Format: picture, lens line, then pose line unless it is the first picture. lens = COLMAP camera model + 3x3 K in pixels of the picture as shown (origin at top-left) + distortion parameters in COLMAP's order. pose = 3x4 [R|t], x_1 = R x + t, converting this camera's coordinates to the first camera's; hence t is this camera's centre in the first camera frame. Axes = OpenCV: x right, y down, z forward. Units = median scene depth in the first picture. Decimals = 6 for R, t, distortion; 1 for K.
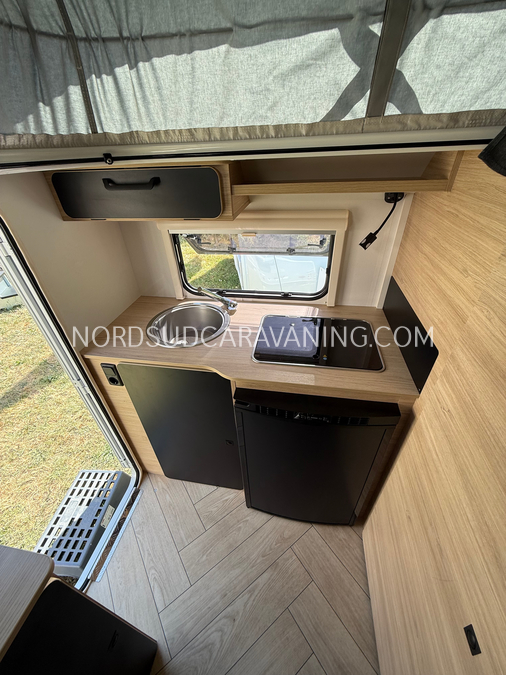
lens RADIAL K [[269.6, 0, 254.5], [0, 269.6, 336.9], [0, 0, 1]] dist [-0.000060, 0.000258]
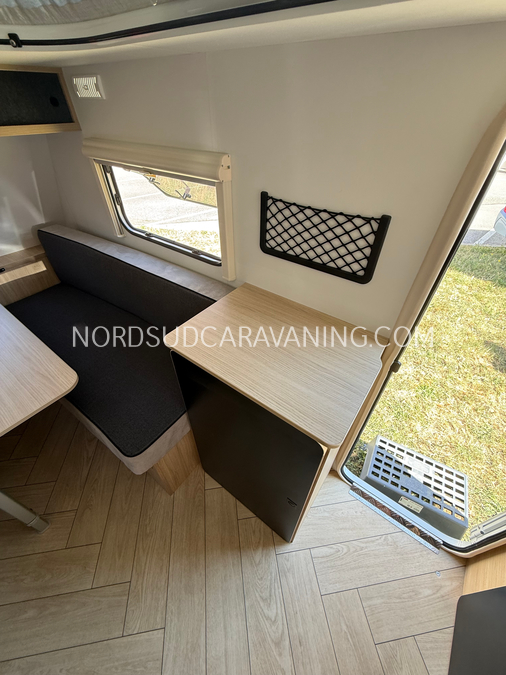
lens RADIAL K [[269.6, 0, 253.5], [0, 269.6, 335.6], [0, 0, 1]] dist [-0.000060, 0.000258]
pose [[-0.455274, 0.614642, -0.644158, -0.075104], [-0.506594, 0.416133, 0.755113, 0.009760], [0.732180, 0.670110, 0.121919, 0.133715]]
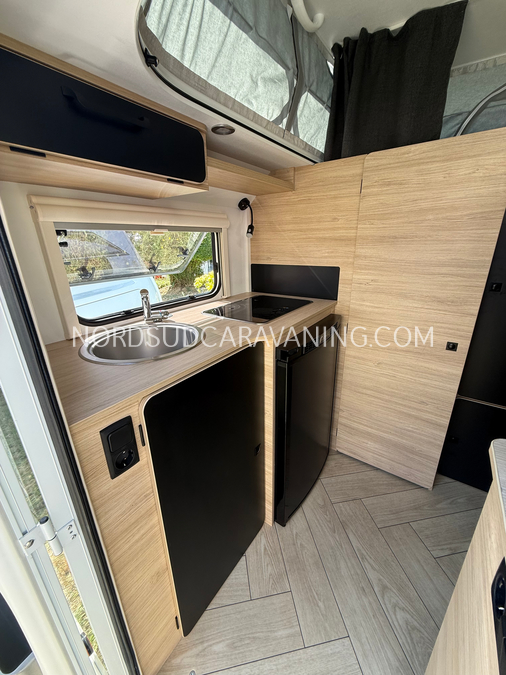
lens RADIAL K [[269.6, 0, 252.7], [0, 269.6, 338.6], [0, 0, 1]] dist [-0.000060, 0.000258]
pose [[0.433286, -0.270827, 0.859602, -0.651543], [0.526420, 0.850221, 0.002527, 0.081527], [-0.731536, 0.451417, 0.510958, 0.386493]]
